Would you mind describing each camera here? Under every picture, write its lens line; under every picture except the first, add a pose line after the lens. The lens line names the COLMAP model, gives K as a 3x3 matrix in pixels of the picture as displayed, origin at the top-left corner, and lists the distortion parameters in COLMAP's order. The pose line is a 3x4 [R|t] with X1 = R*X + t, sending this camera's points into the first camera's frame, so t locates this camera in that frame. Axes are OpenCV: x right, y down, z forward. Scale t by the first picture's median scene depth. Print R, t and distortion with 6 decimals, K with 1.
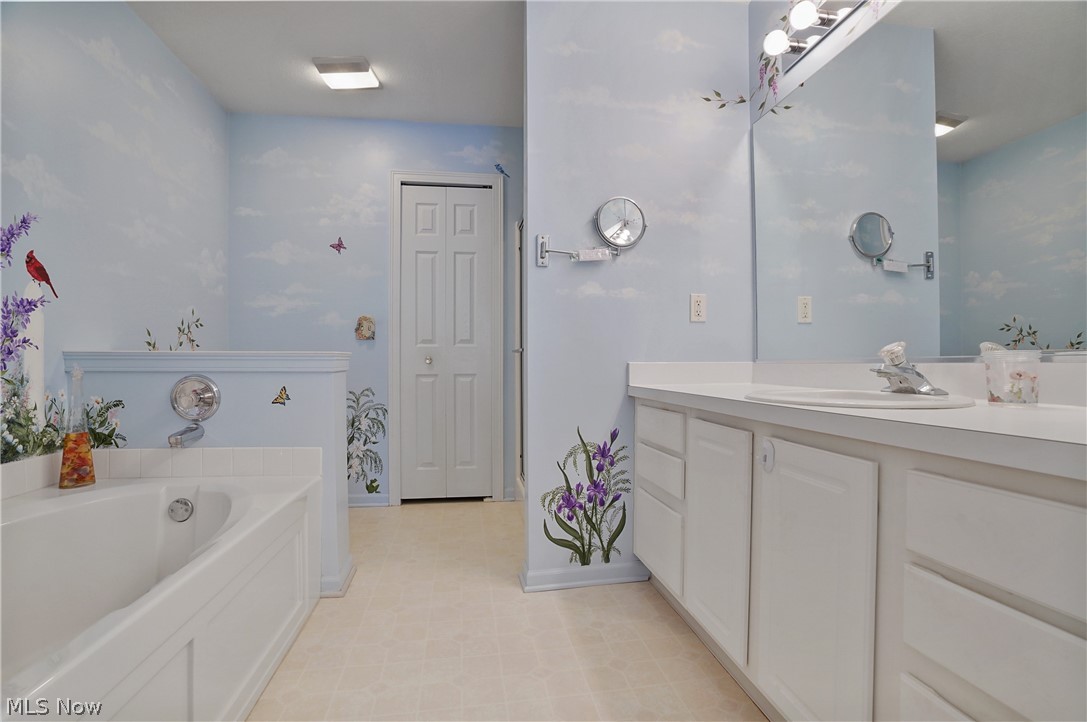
lens RADIAL K [[521.8, 0, 539.4], [0, 521.8, 358.6], [0, 0, 1]] dist [-0.027015, 0.007504]
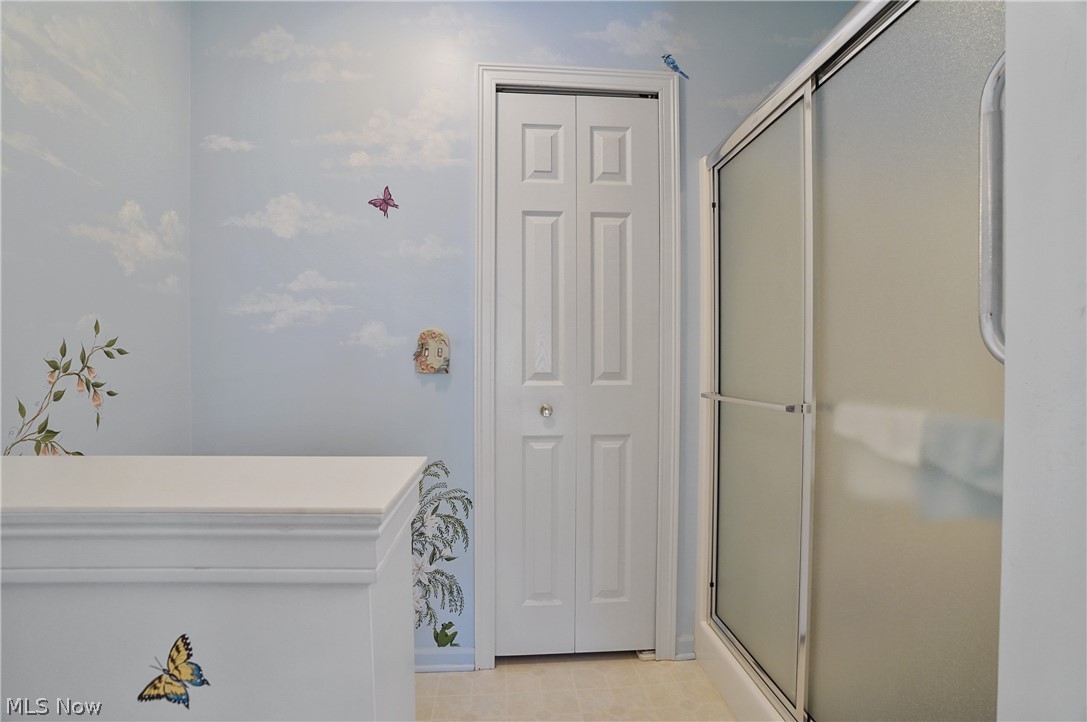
lens RADIAL K [[521.8, 0, 550.0], [0, 521.8, 365.5], [0, 0, 1]] dist [-0.027015, 0.007504]
pose [[0.998273, 0.002315, -0.058698, -0.177678], [-0.001678, 0.999939, 0.010902, -0.050541], [0.058719, -0.010785, 0.998216, 0.455616]]
